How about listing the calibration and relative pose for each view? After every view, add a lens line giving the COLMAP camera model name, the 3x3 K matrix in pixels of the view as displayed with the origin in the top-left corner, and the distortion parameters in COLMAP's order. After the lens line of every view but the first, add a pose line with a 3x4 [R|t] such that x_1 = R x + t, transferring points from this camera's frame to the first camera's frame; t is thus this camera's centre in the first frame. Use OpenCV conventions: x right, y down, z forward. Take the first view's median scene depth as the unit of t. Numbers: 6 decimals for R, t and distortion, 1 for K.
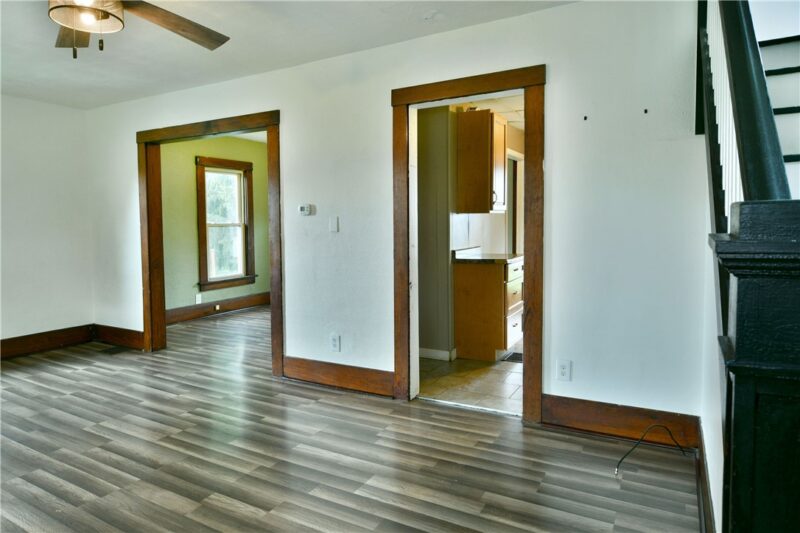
lens RADIAL K [[487.6, 0, 408.8], [0, 487.6, 241.1], [0, 0, 1]] dist [-0.005040, -0.012054]
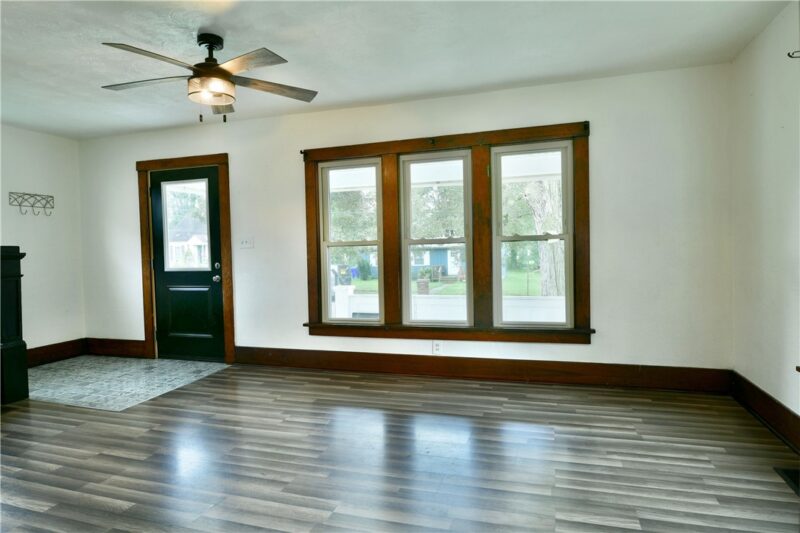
lens RADIAL K [[495.0, 0, 400.0], [0, 495.0, 266.5], [0, 0, 1]] dist [-0.036390, -0.000326]
pose [[-0.984424, 0.037662, -0.171732, -0.544201], [0.024491, 0.996638, 0.078179, -0.033157], [0.174099, 0.072755, -0.982037, 1.473064]]
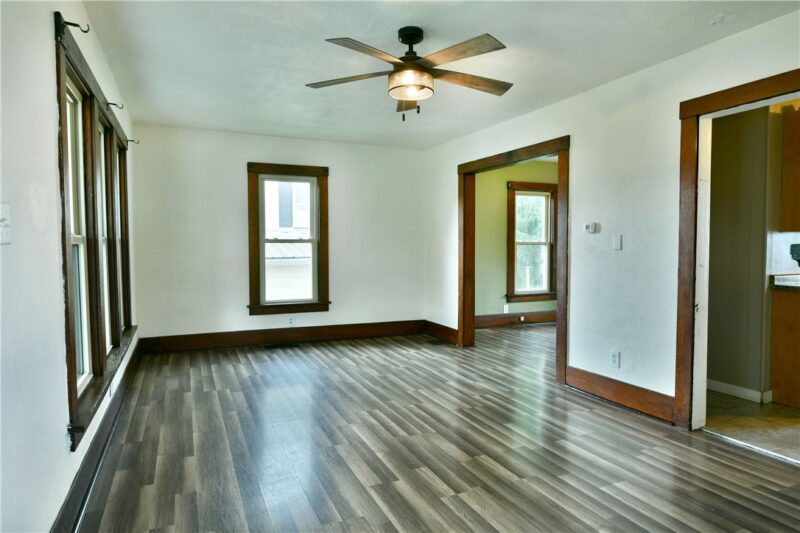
lens RADIAL K [[495.0, 0, 400.0], [0, 495.0, 266.5], [0, 0, 1]] dist [-0.036390, -0.000326]
pose [[0.791212, 0.039441, -0.610269, 0.115942], [-0.034002, 0.999212, 0.020493, 0.010872], [0.610596, 0.004536, 0.791929, -0.087015]]
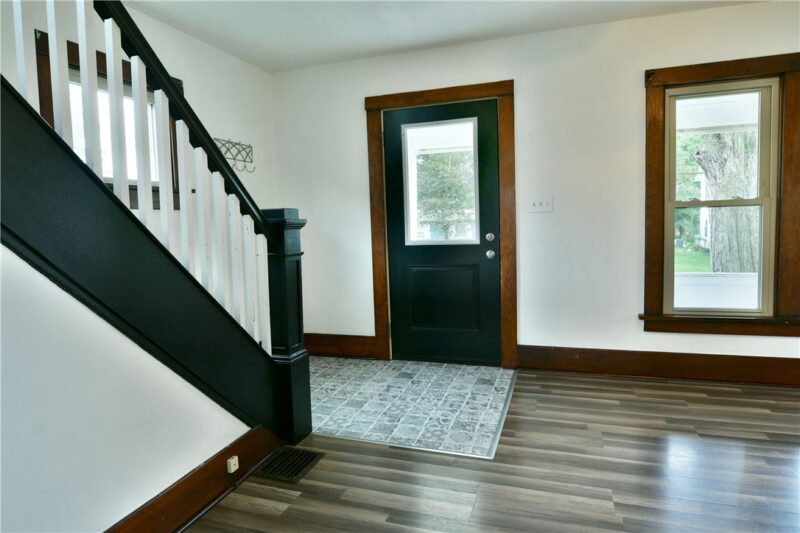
lens RADIAL K [[502.7, 0, 382.7], [0, 502.7, 265.2], [0, 0, 1]] dist [0.033563, -0.051124]
pose [[-0.989849, 0.057619, -0.129922, 0.109144], [0.039829, 0.989964, 0.135588, -0.032873], [0.136431, 0.129037, -0.982210, 1.014923]]
